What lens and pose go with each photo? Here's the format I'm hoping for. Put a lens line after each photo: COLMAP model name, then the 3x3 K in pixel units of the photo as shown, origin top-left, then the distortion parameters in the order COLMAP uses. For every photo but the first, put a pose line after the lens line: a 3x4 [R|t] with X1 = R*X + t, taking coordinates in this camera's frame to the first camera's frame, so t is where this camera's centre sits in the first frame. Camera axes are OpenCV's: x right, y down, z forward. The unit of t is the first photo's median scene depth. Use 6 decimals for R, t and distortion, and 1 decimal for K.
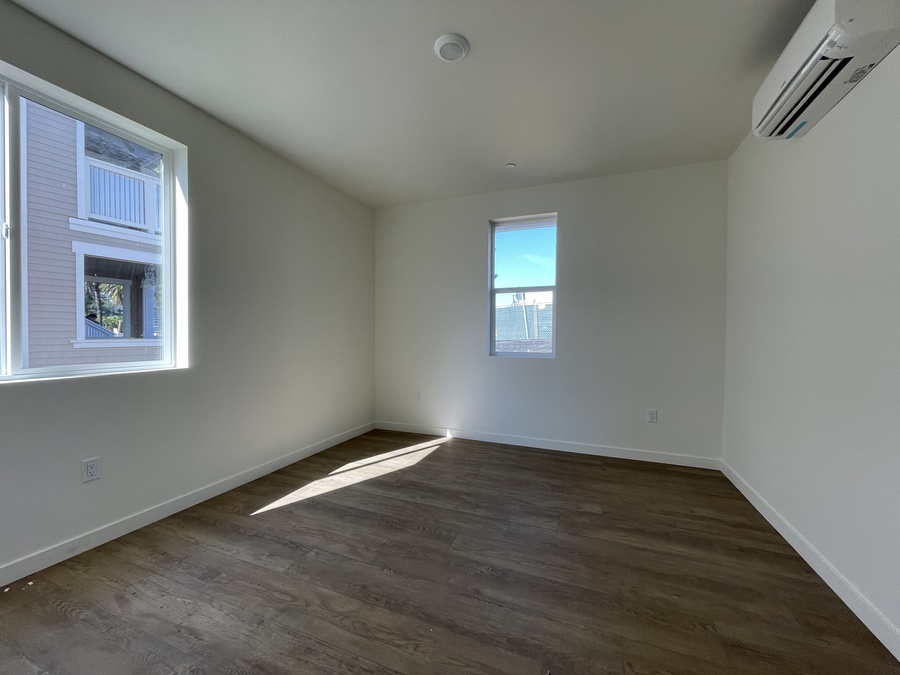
lens RADIAL K [[364.4, 0, 449.0], [0, 364.4, 341.4], [0, 0, 1]] dist [-0.001257, 0.000130]
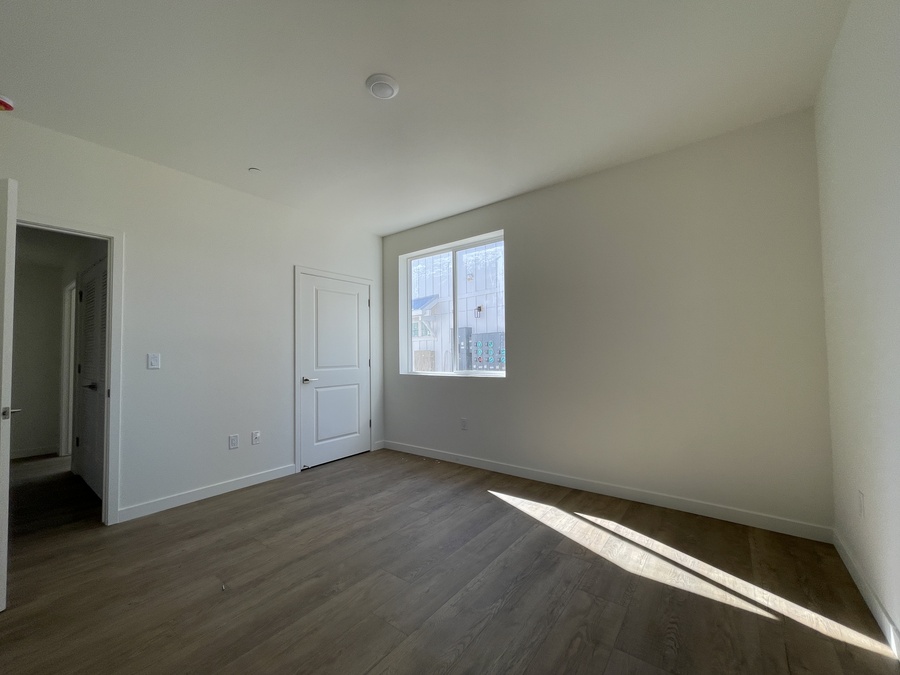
lens RADIAL K [[361.6, 0, 450.0], [0, 361.6, 337.5], [0, 0, 1]] dist [-0.000874, 0.000261]
pose [[-0.261398, -0.042891, -0.964278, 0.642852], [-0.009572, 0.999078, -0.041844, -0.021615], [0.965184, -0.001708, -0.261567, 0.981101]]
